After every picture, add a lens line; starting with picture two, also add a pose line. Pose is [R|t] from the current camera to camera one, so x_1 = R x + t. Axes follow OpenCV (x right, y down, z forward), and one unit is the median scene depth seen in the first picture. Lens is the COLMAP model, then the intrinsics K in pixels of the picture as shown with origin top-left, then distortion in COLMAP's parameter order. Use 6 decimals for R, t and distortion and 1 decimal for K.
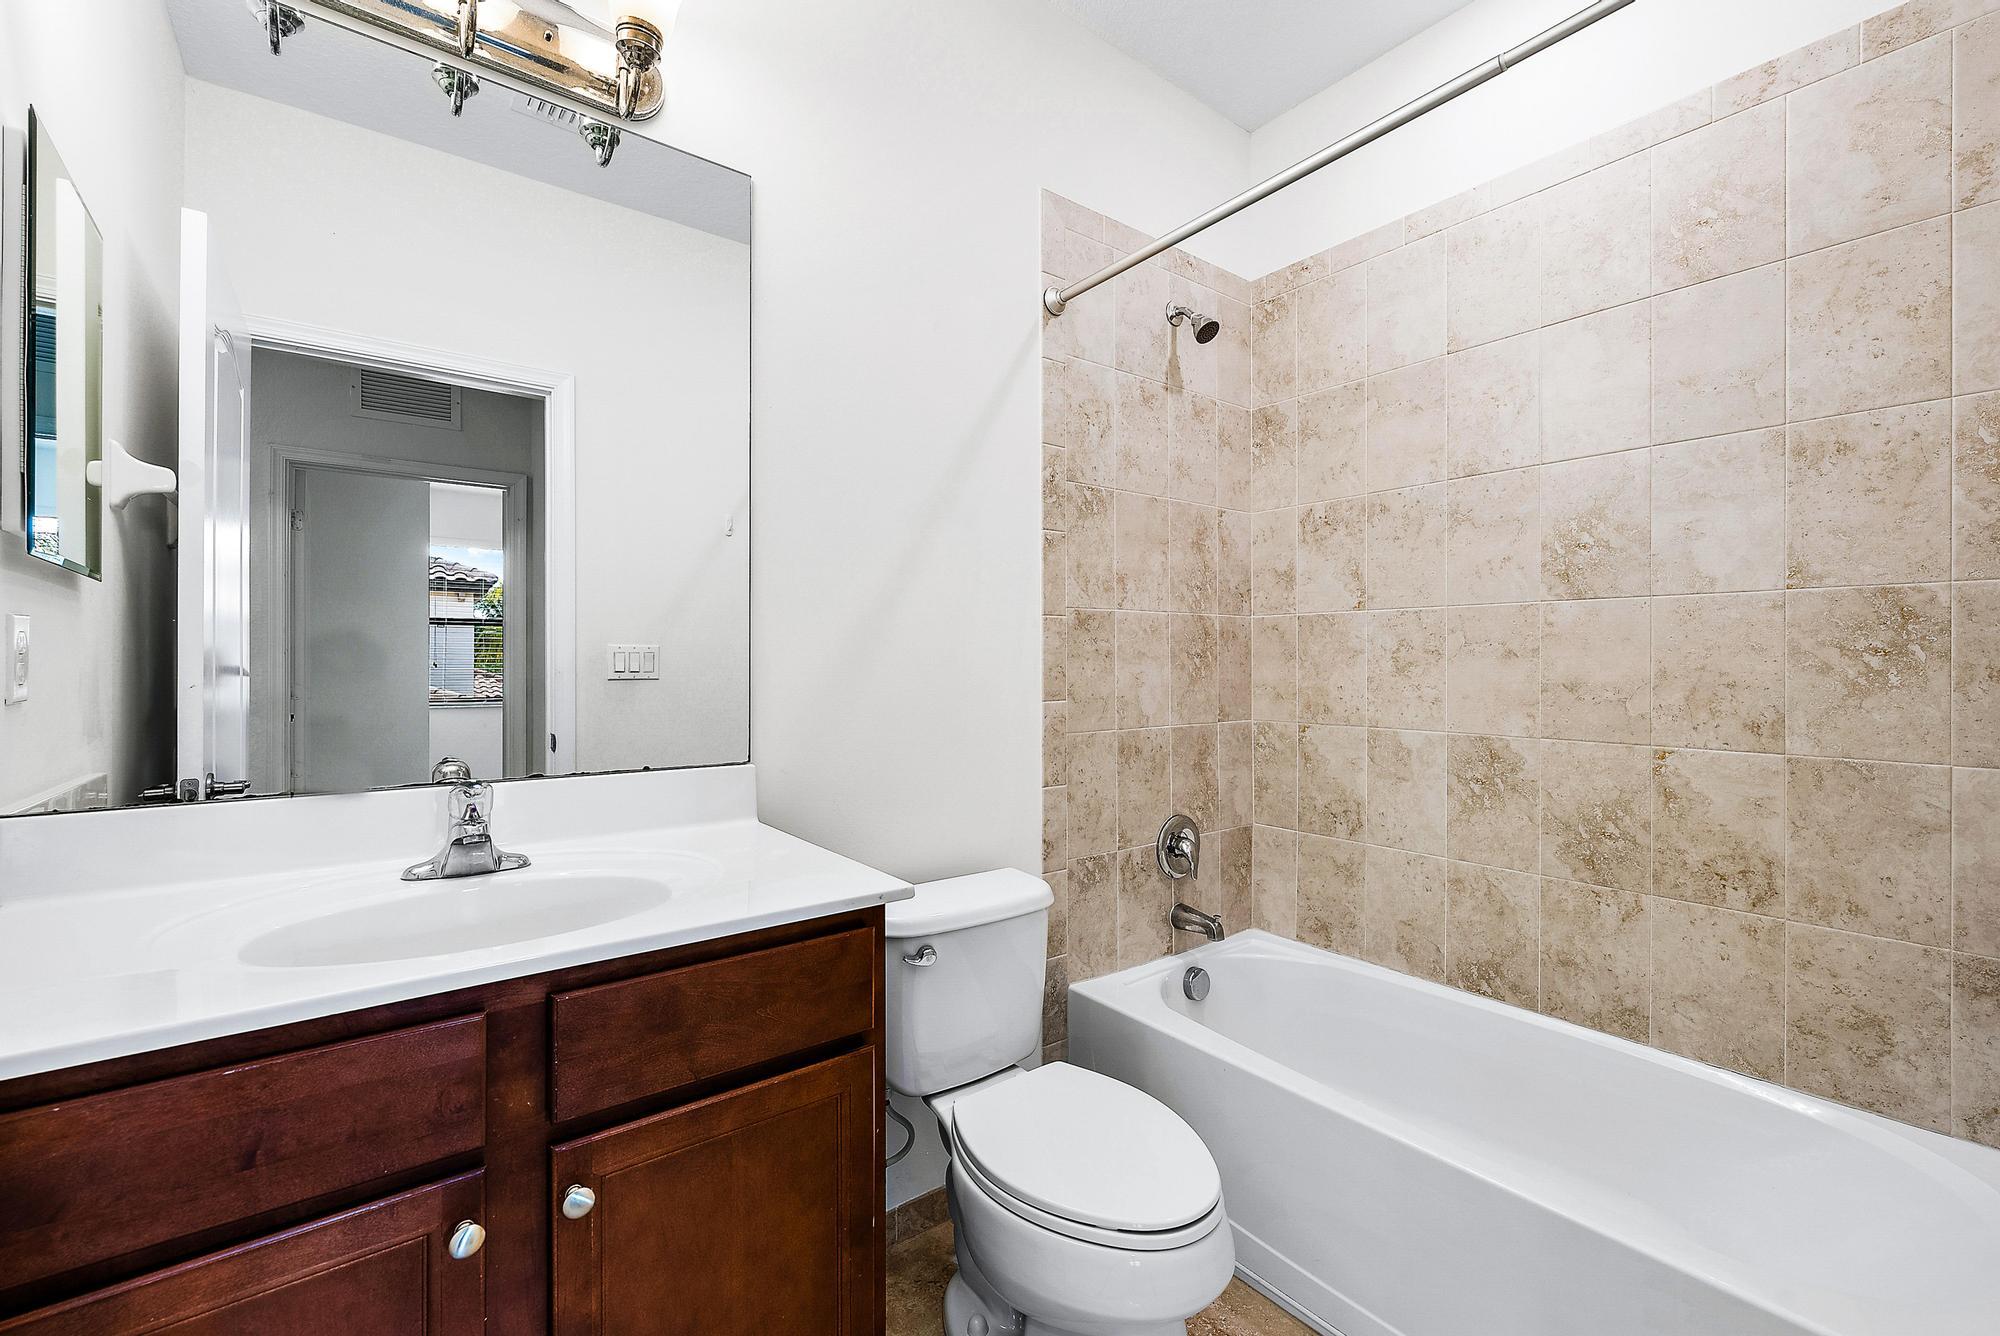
lens RADIAL K [[829.9, 0, 999.8], [0, 829.9, 663.6], [0, 0, 1]] dist [0.002328, -0.000344]
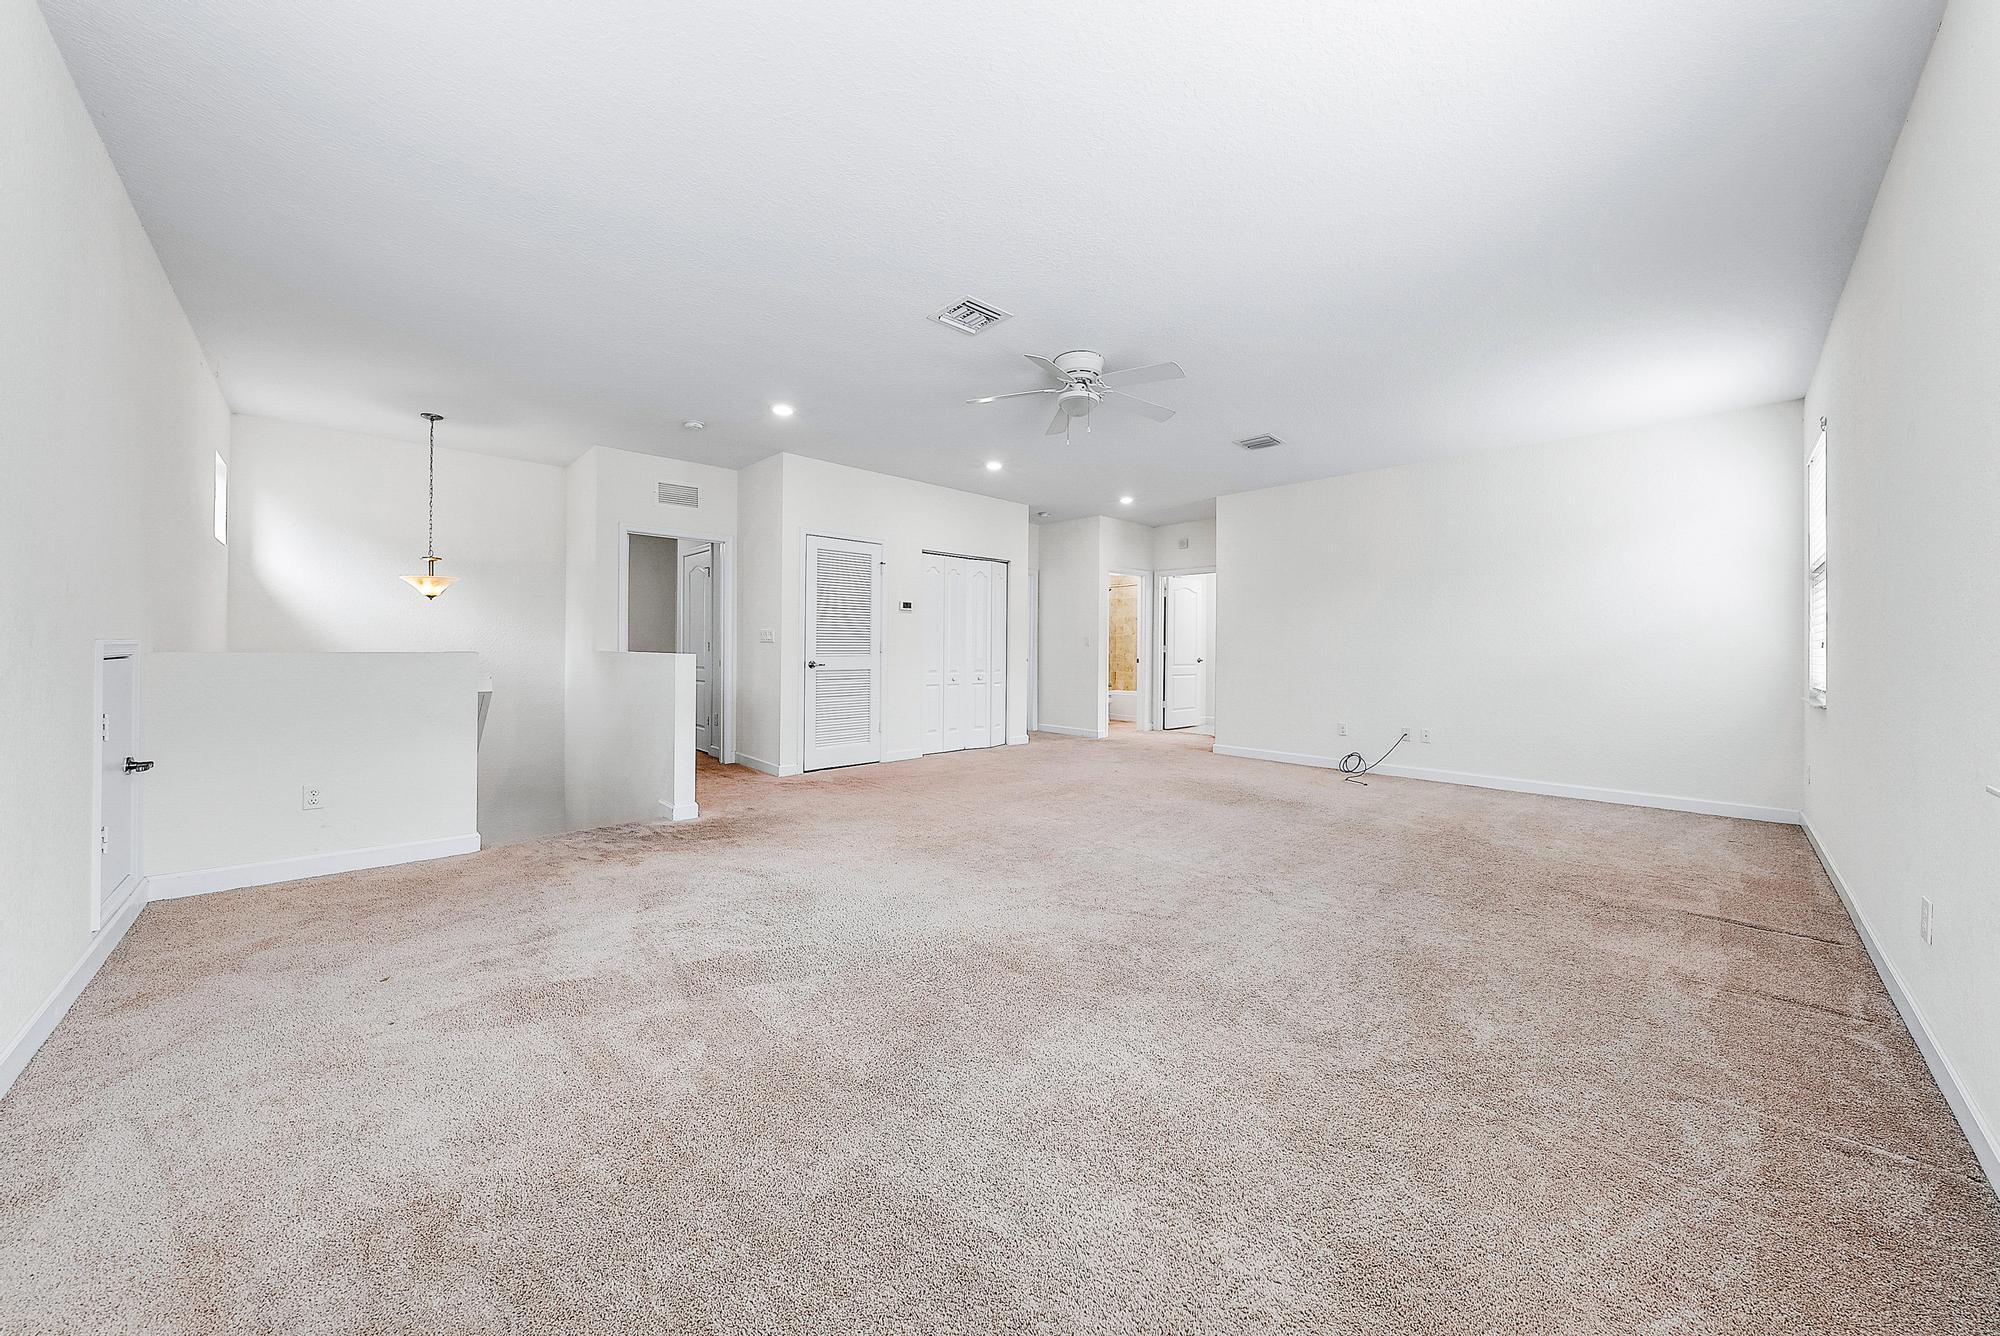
lens RADIAL K [[692.3, 0, 1000.4], [0, 692.3, 657.4], [0, 0, 1]] dist [-0.001380, -0.000031]
pose [[0.993547, 0.004381, 0.113339, -1.073123], [-0.005049, 0.999972, 0.005612, 0.079721], [-0.113311, -0.006148, 0.993540, -3.802588]]
